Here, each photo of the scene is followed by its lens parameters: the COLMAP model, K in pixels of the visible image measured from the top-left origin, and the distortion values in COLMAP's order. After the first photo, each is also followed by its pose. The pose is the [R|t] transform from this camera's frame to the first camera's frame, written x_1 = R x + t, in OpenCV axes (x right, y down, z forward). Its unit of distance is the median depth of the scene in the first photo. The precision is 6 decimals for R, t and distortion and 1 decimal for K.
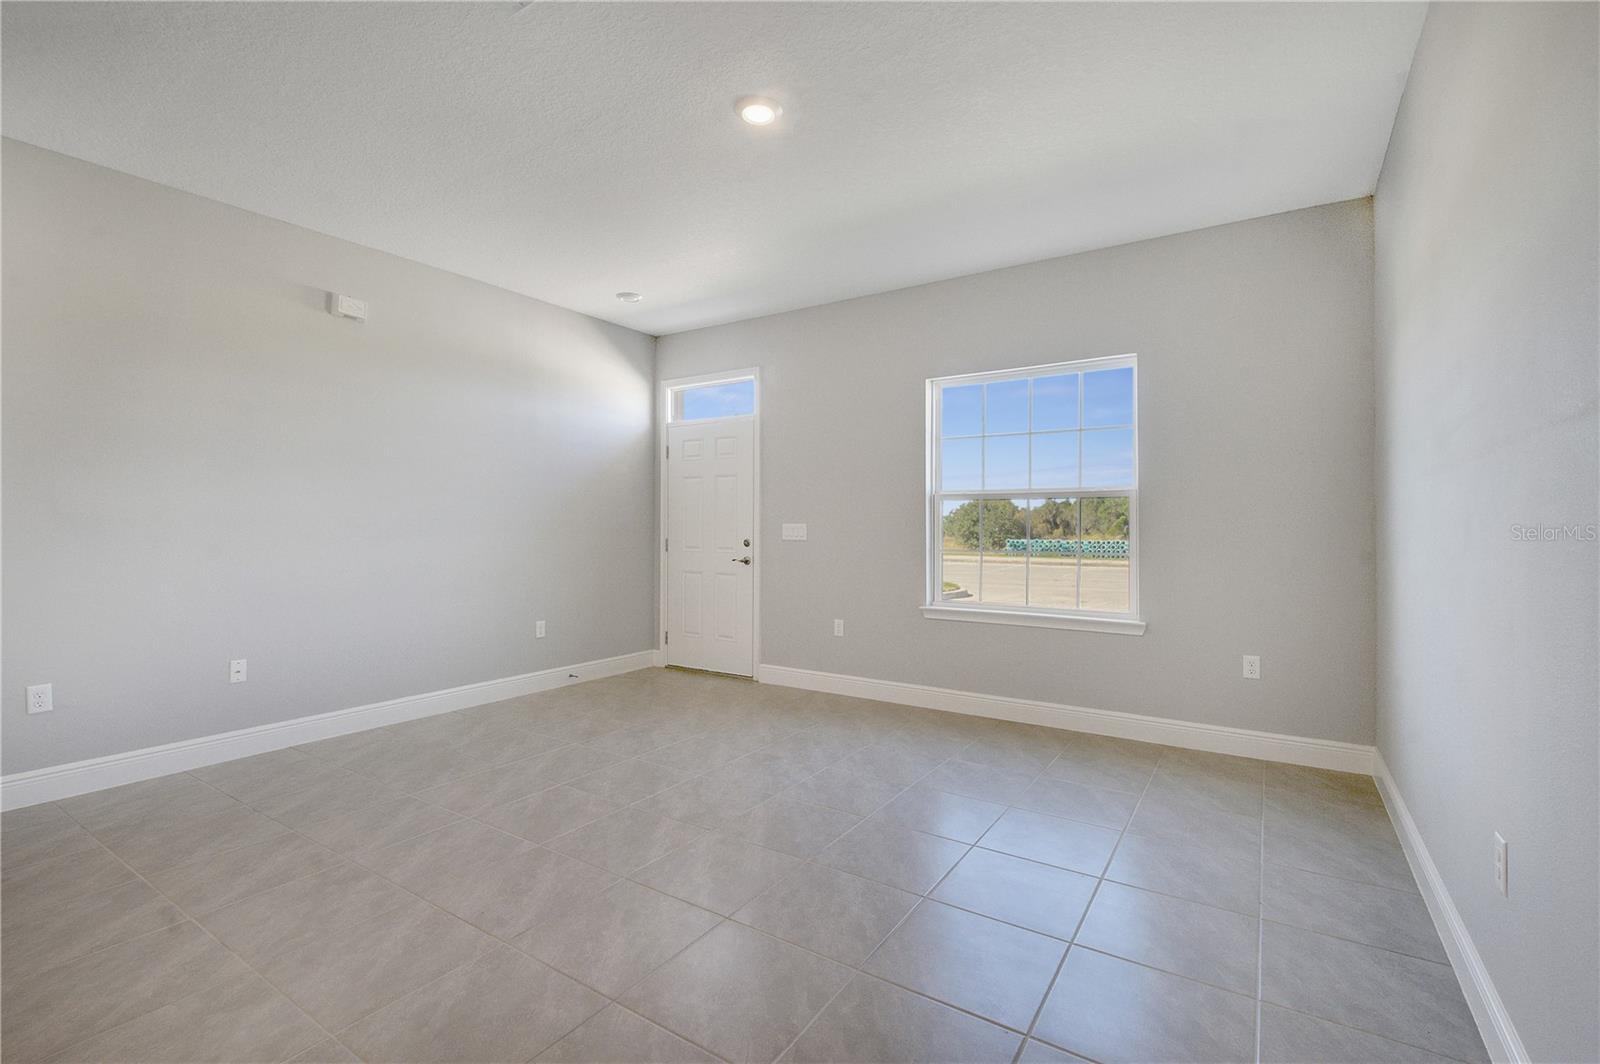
lens RADIAL K [[718.2, 0, 791.8], [0, 718.2, 534.1], [0, 0, 1]] dist [-0.004864, -0.001045]
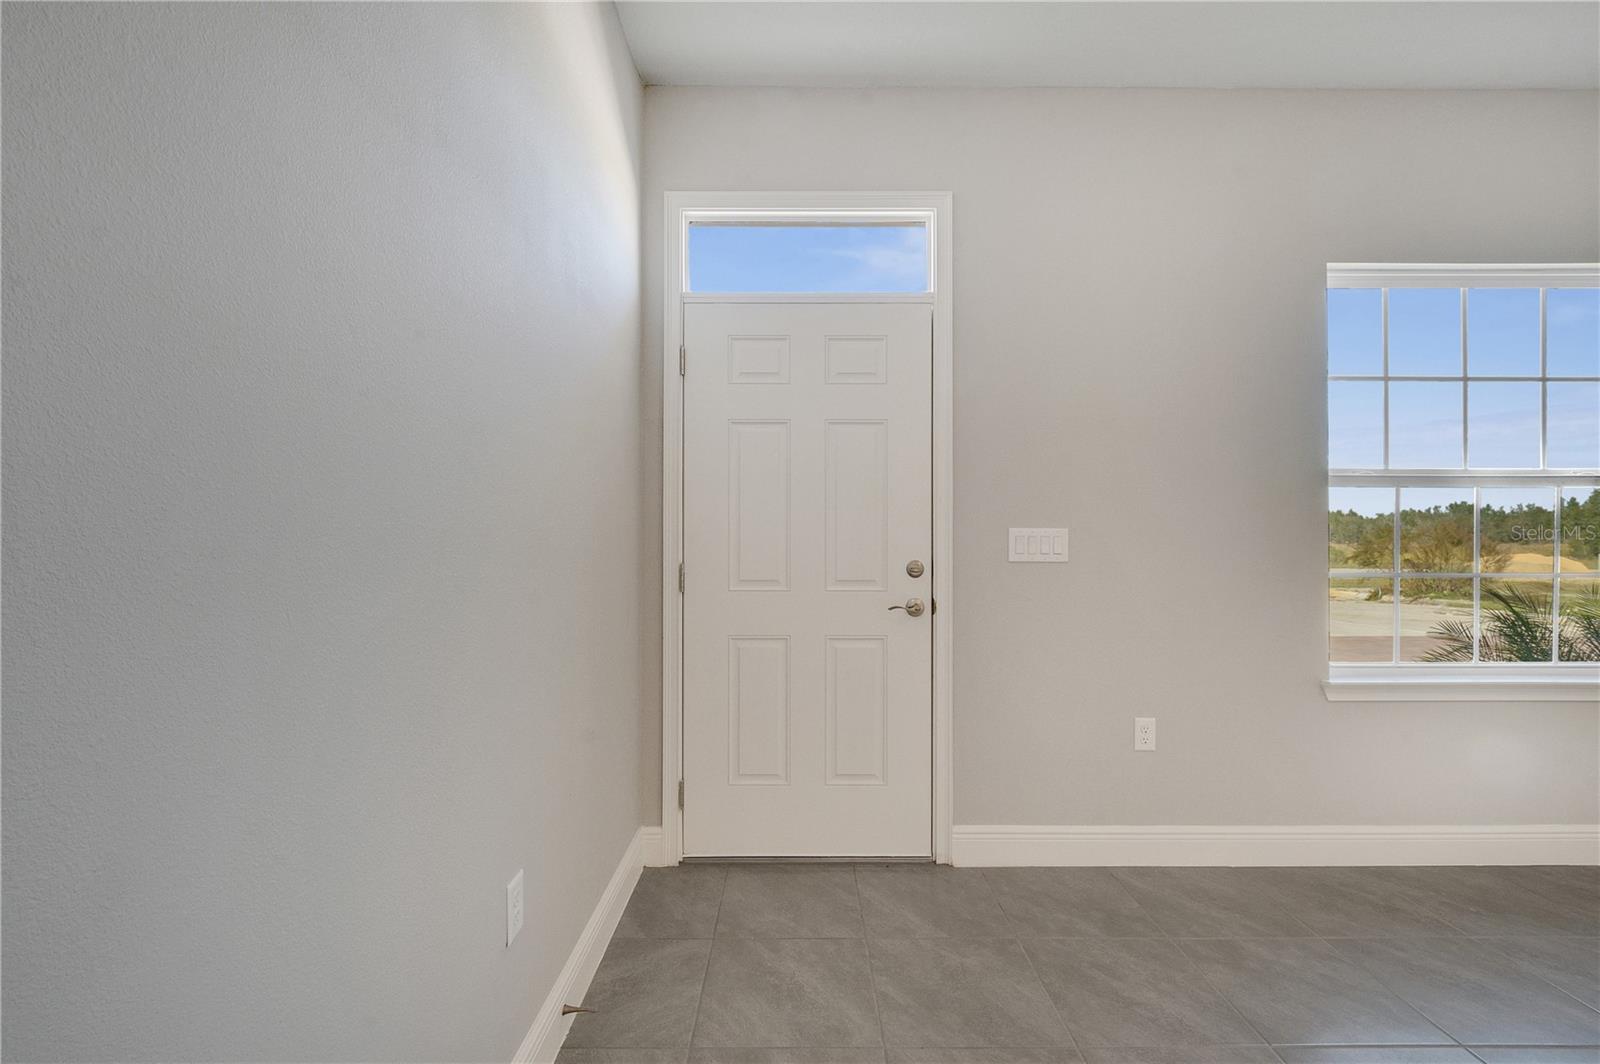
lens RADIAL K [[718.2, 0, 791.8], [0, 718.2, 534.1], [0, 0, 1]] dist [-0.004864, -0.001045]
pose [[0.834779, -0.004676, 0.550566, -0.384221], [0.009600, 0.999936, -0.006062, -0.008697], [-0.550502, 0.010346, 0.834770, 0.655085]]
